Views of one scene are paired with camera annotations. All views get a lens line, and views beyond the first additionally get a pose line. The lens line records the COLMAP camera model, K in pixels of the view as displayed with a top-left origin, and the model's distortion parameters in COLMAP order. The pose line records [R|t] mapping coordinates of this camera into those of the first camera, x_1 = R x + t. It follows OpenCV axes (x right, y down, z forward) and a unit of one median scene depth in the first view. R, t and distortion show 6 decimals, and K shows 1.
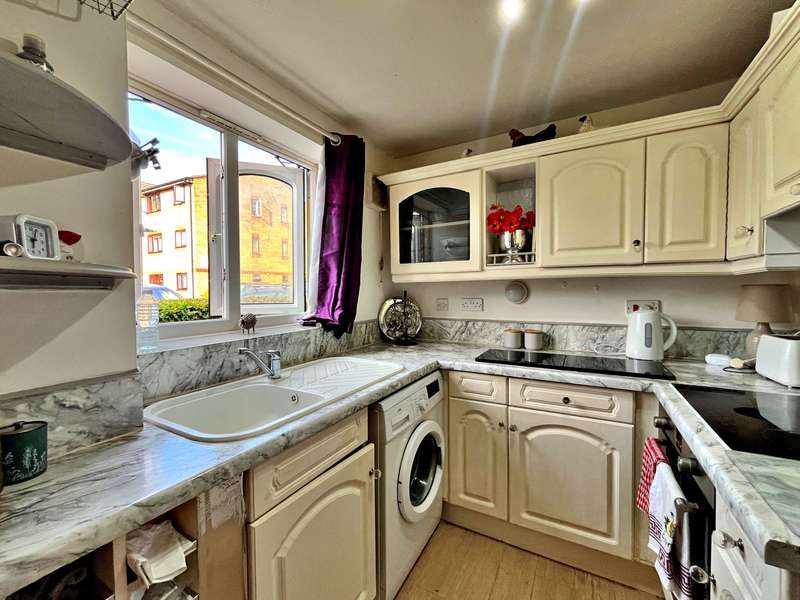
lens RADIAL K [[330.2, 0, 400.6], [0, 330.2, 301.9], [0, 0, 1]] dist [0.000826, -0.000168]
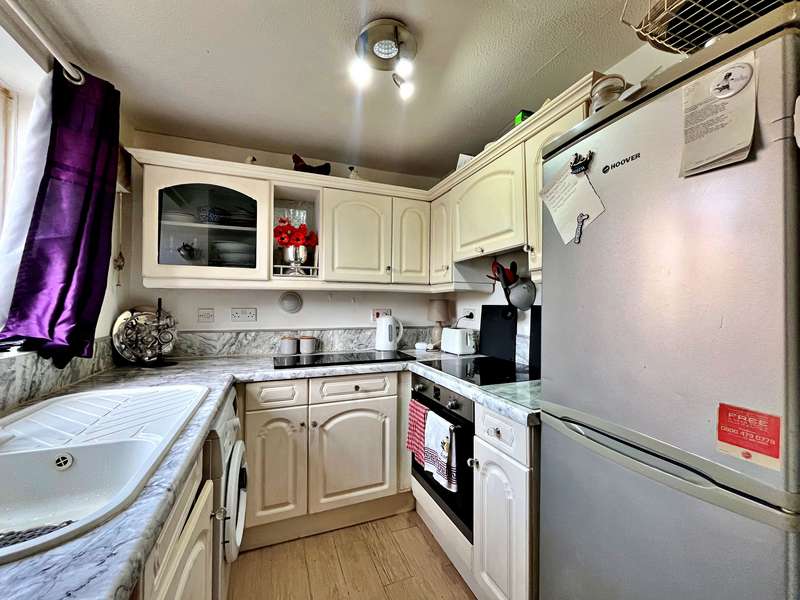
lens RADIAL K [[330.2, 0, 377.3], [0, 330.2, 303.4], [0, 0, 1]] dist [0.000826, -0.000168]
pose [[0.643559, 0.017321, 0.765200, -0.344240], [0.015404, 0.999248, -0.035574, 0.019936], [-0.765241, 0.034681, 0.642809, 0.105948]]
